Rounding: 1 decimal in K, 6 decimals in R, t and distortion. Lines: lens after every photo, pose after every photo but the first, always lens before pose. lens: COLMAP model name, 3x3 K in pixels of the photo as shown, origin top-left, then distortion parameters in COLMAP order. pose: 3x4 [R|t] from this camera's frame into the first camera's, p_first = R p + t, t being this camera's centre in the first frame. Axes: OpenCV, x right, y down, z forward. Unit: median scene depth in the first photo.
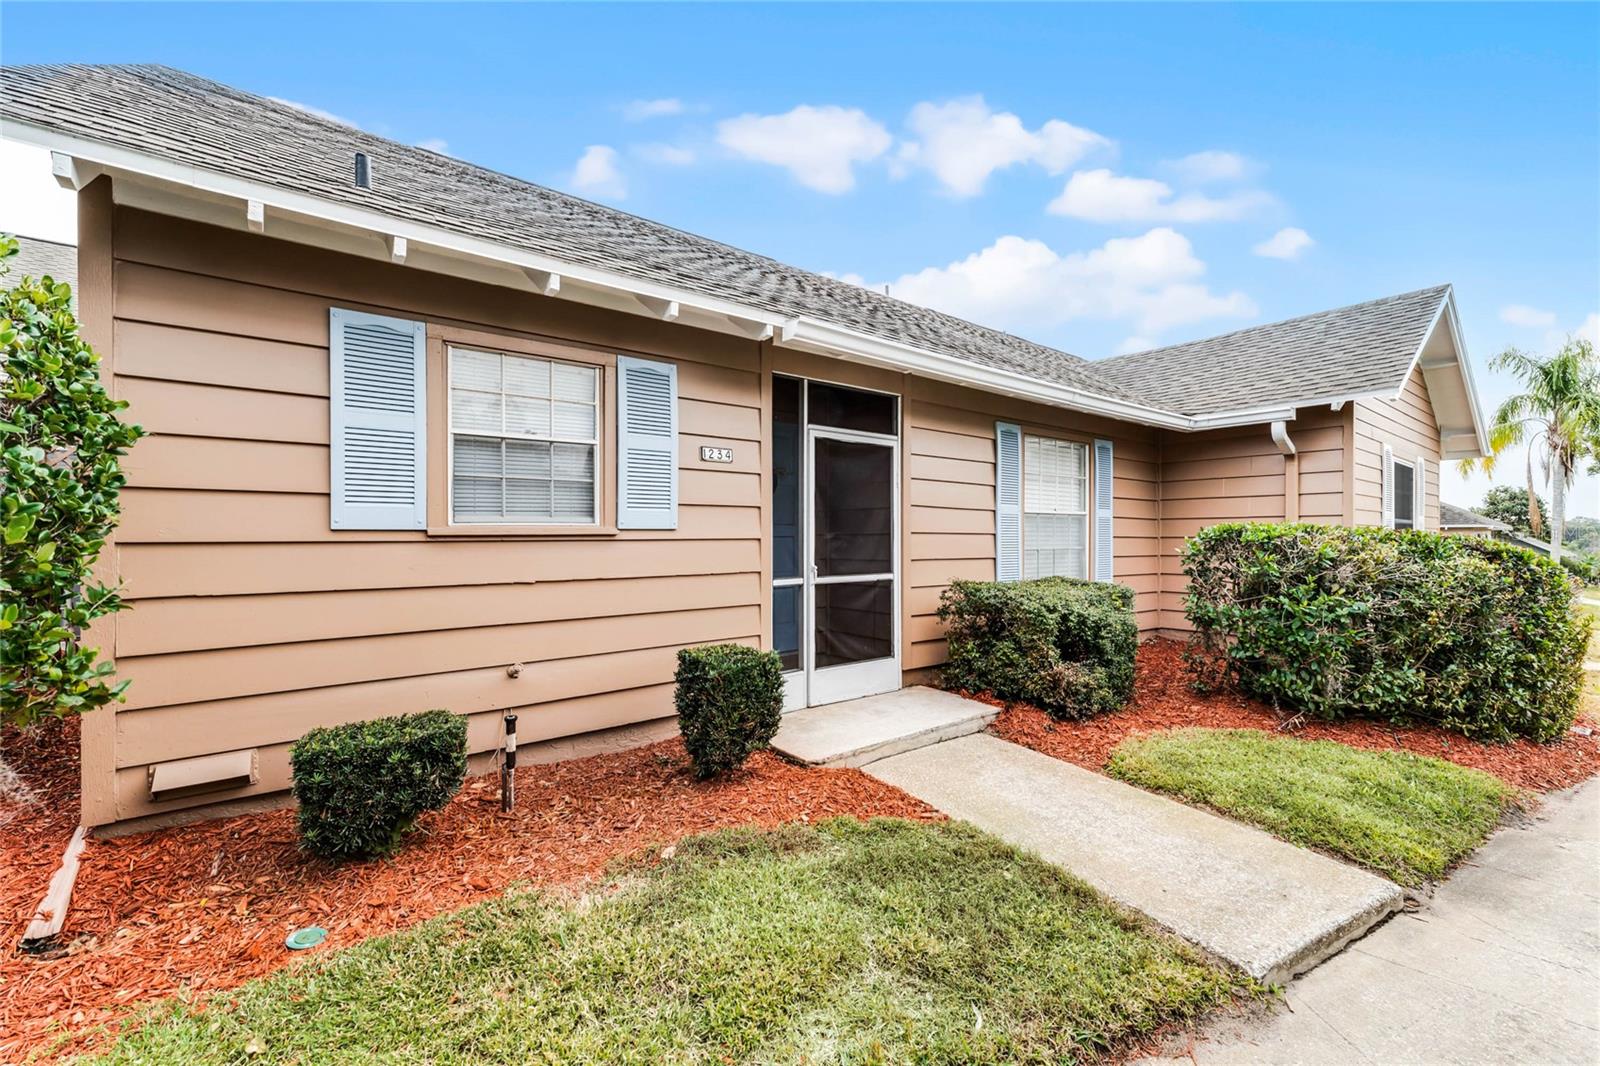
lens RADIAL K [[648.3, 0, 800.0], [0, 648.3, 533.0], [0, 0, 1]] dist [-0.000286, -0.000130]
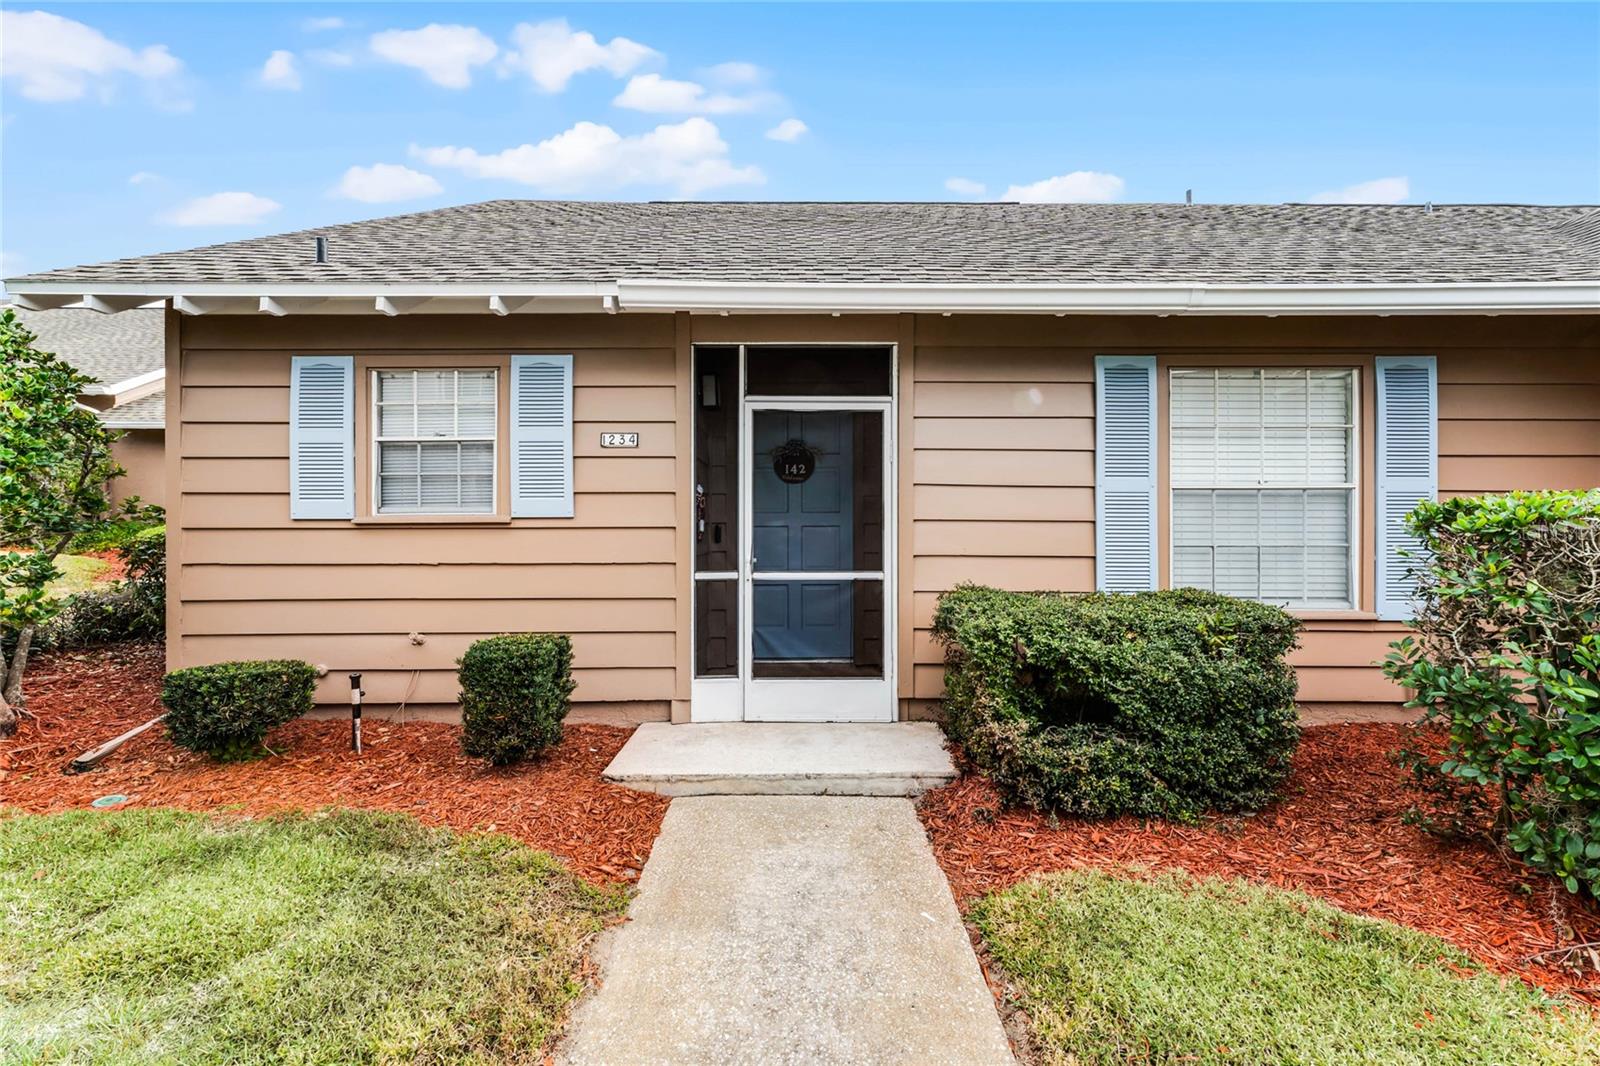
lens RADIAL K [[657.8, 0, 799.6], [0, 657.8, 522.4], [0, 0, 1]] dist [0.000448, -0.000214]
pose [[0.798888, -0.006676, -0.601443, 0.627735], [0.002583, 0.999967, -0.007669, 0.009439], [0.601474, 0.004573, 0.798879, 0.350950]]
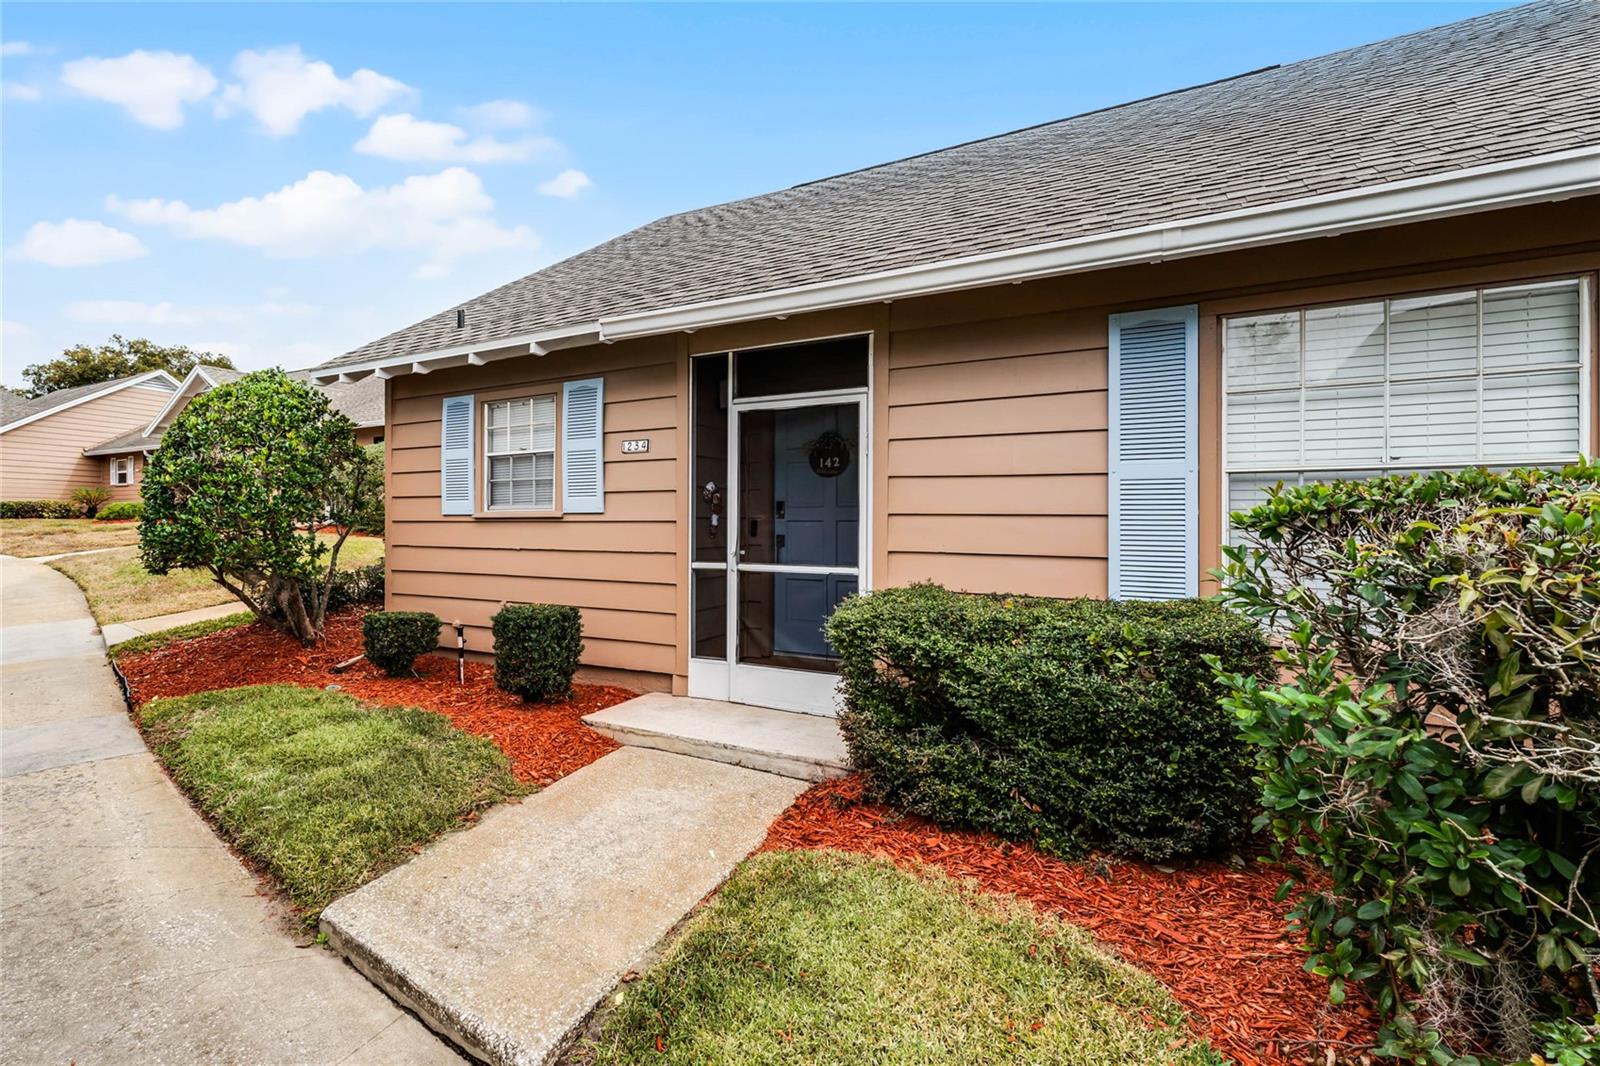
lens RADIAL K [[771.0, 0, 670.8], [0, 771.0, 515.5], [0, 0, 1]] dist [-0.001235, -0.000083]
pose [[0.344451, -0.009654, -0.938755, 1.069089], [-0.001439, 0.999941, -0.010811, 0.012861], [0.938803, 0.005075, 0.344416, 0.553882]]
